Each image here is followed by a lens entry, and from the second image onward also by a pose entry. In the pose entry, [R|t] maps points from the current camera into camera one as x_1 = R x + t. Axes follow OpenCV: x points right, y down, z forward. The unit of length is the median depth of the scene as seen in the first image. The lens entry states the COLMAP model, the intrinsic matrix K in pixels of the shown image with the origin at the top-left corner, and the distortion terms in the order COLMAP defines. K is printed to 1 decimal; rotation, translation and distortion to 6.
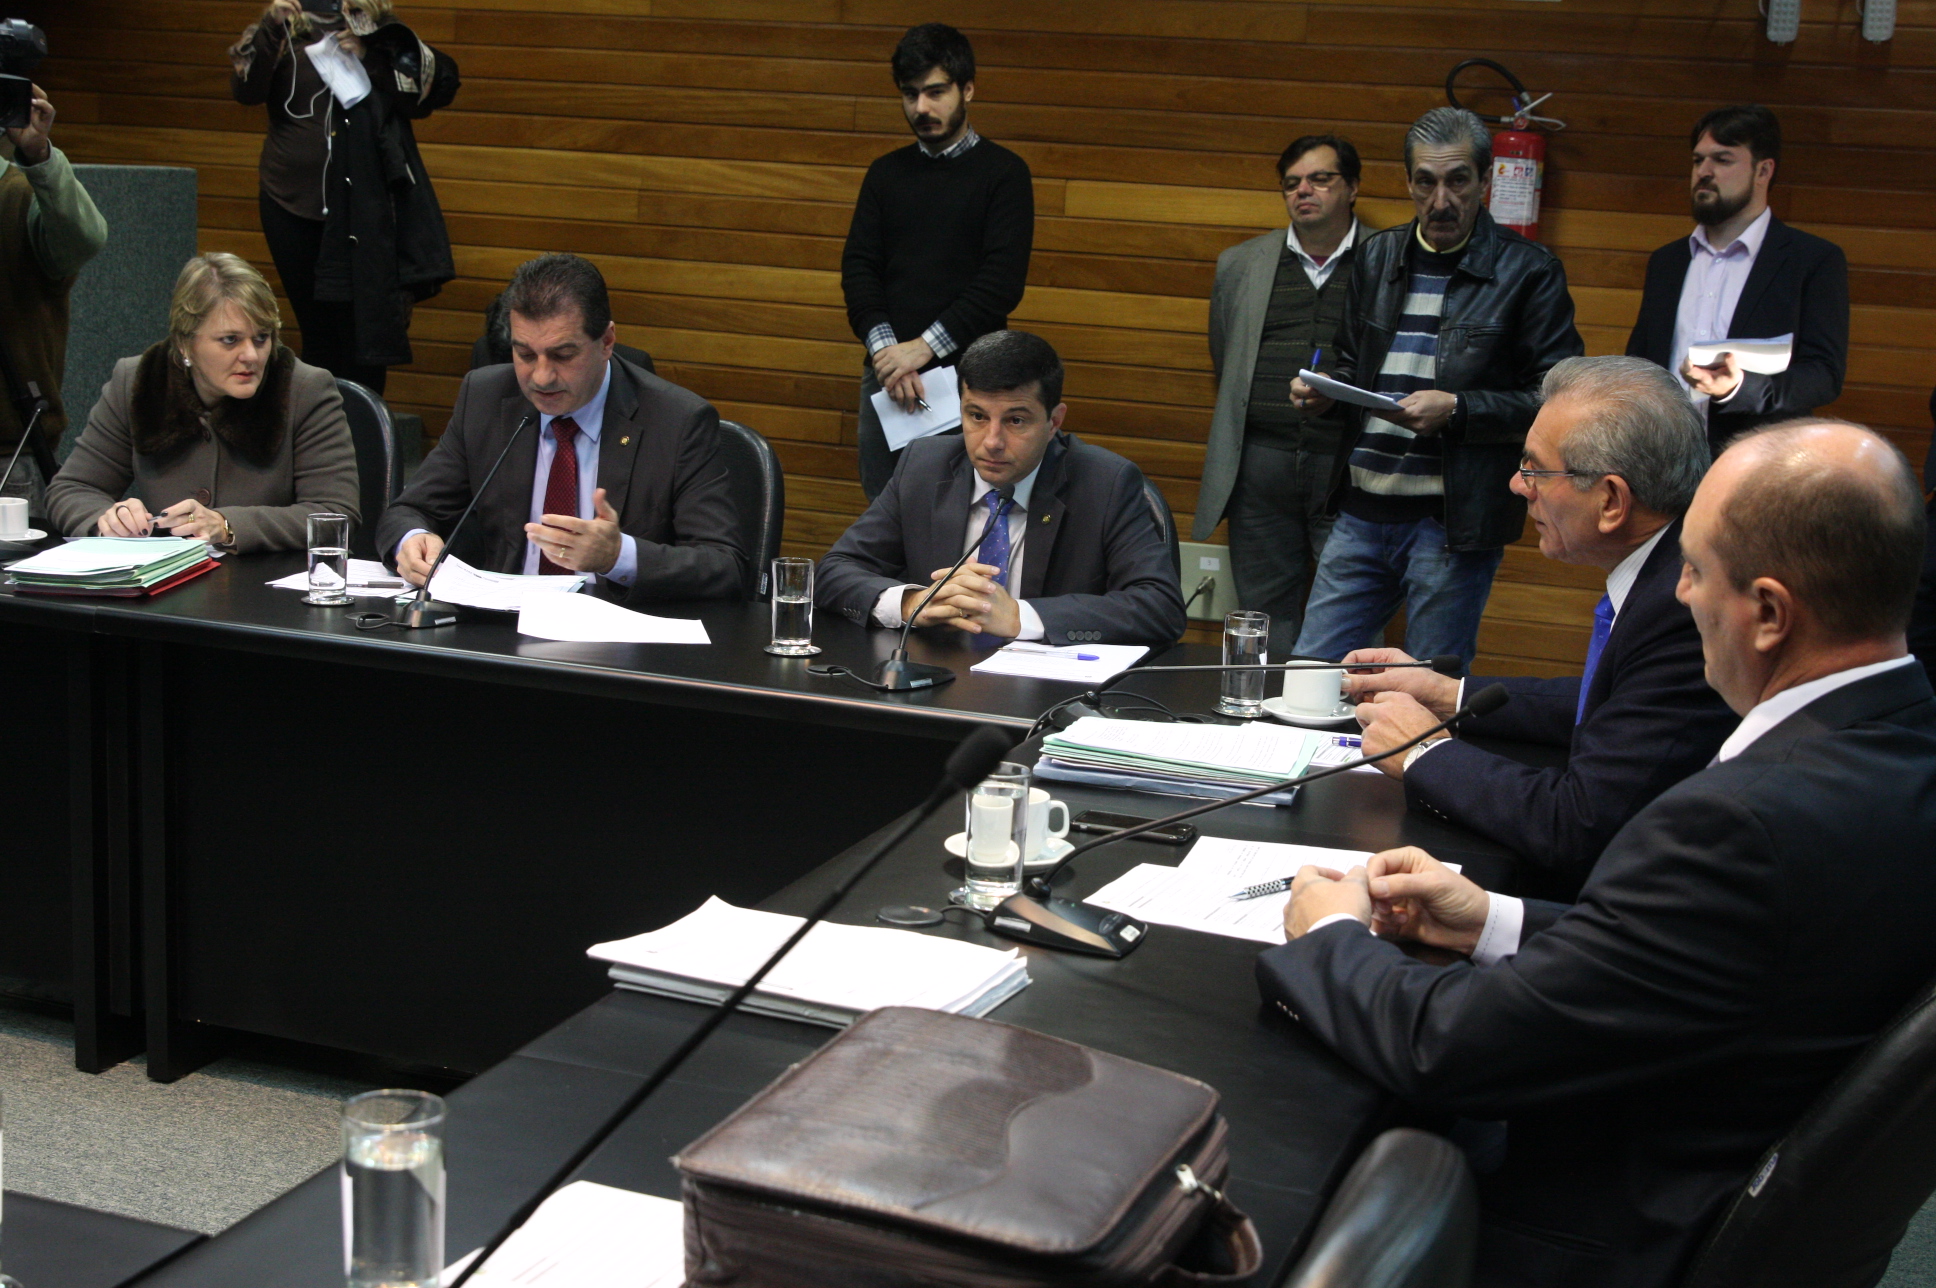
lens RADIAL K [[2759.9, 0, 970.3], [0, 2759.9, 555.3], [0, 0, 1]] dist [-0.011339, 0.116450]
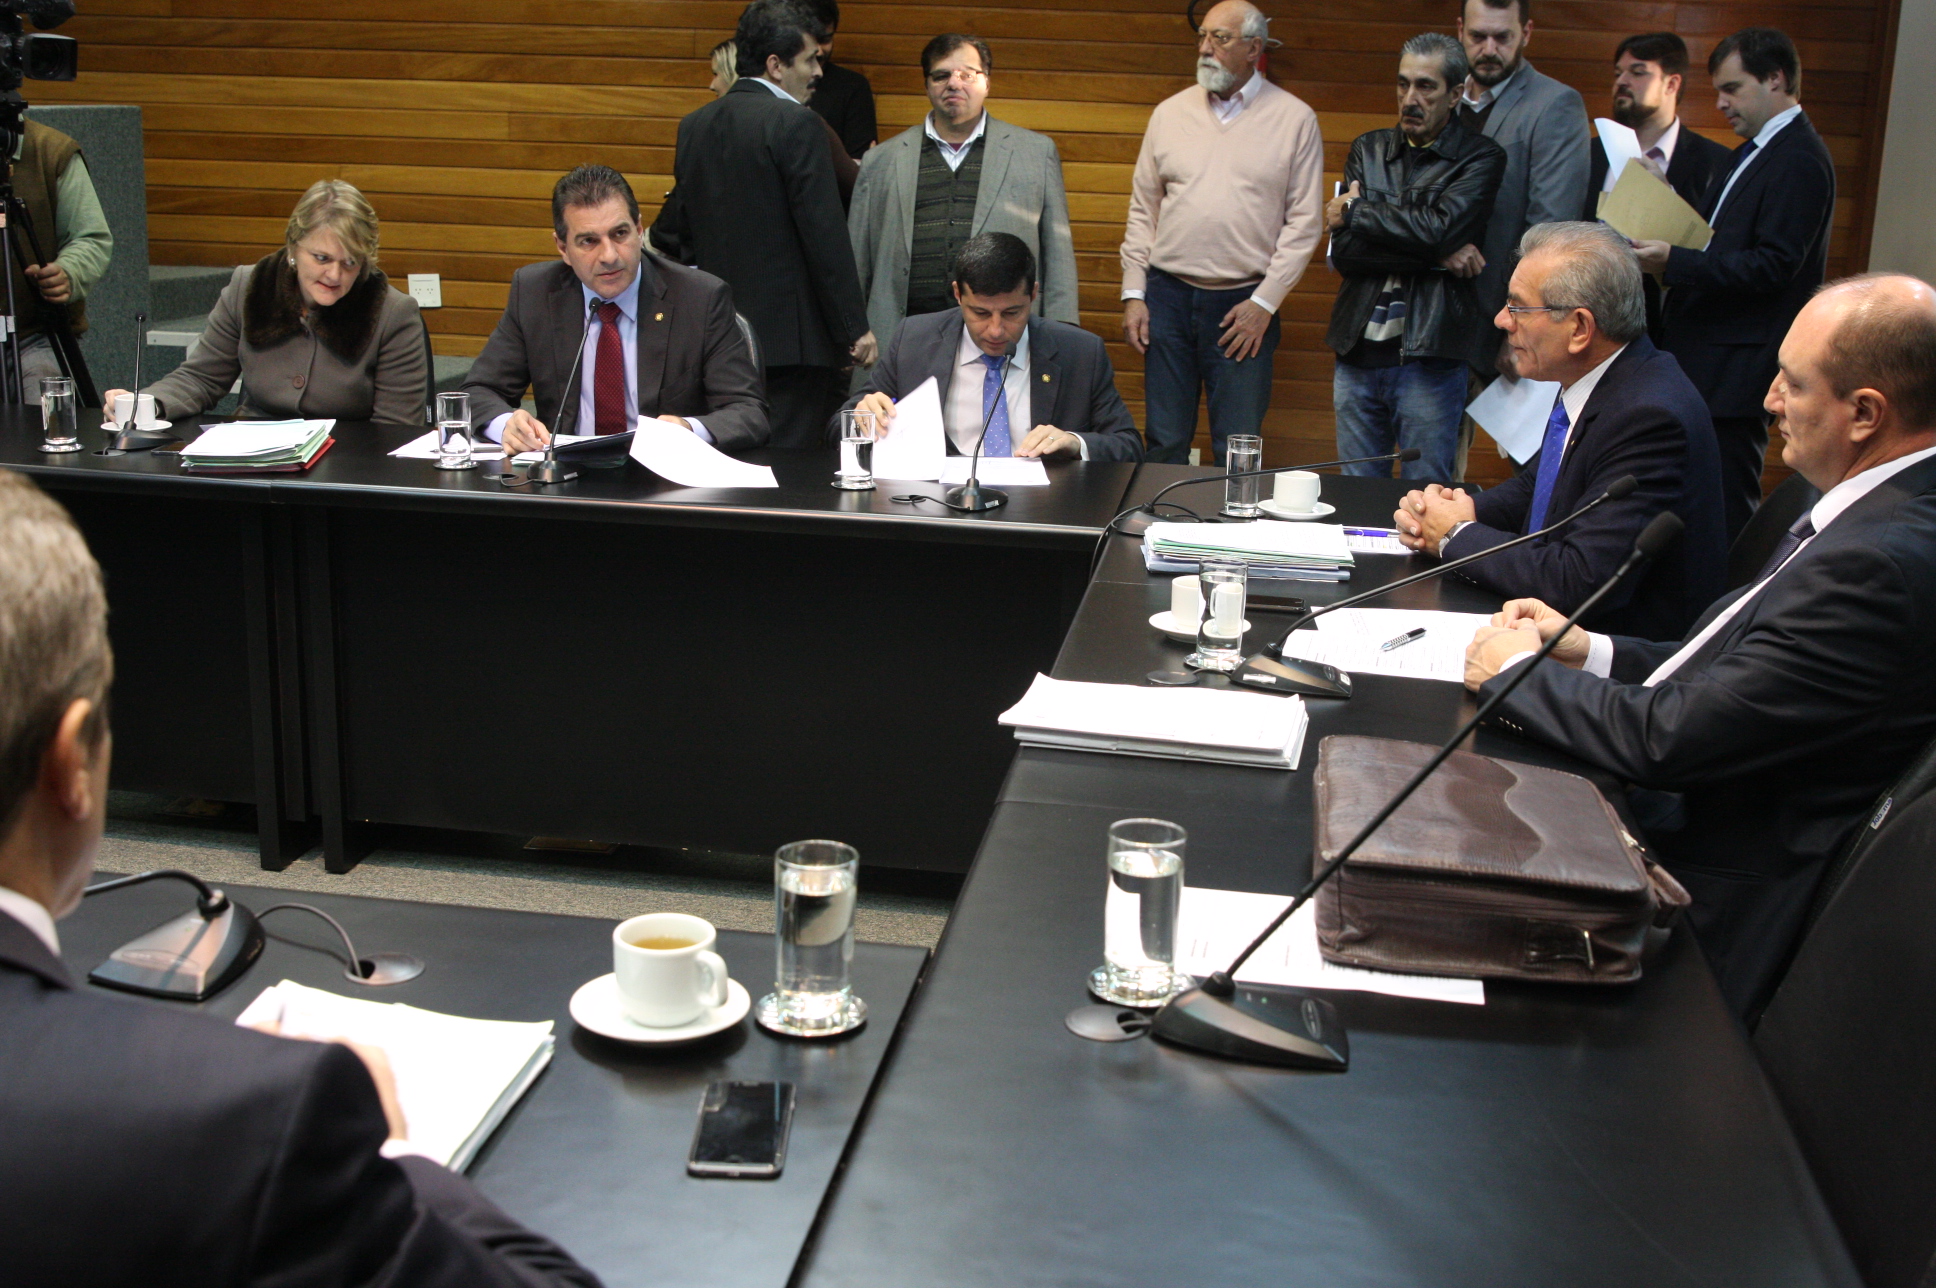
lens RADIAL K [[2258.6, 0, 968.0], [0, 2258.6, 644.0], [0, 0, 1]] dist [-0.081035, 0.056611]
pose [[0.983110, -0.063684, 0.171576, -0.123999], [0.045003, 0.992840, 0.110651, -0.003019], [-0.177394, -0.101061, 0.978937, -0.008143]]
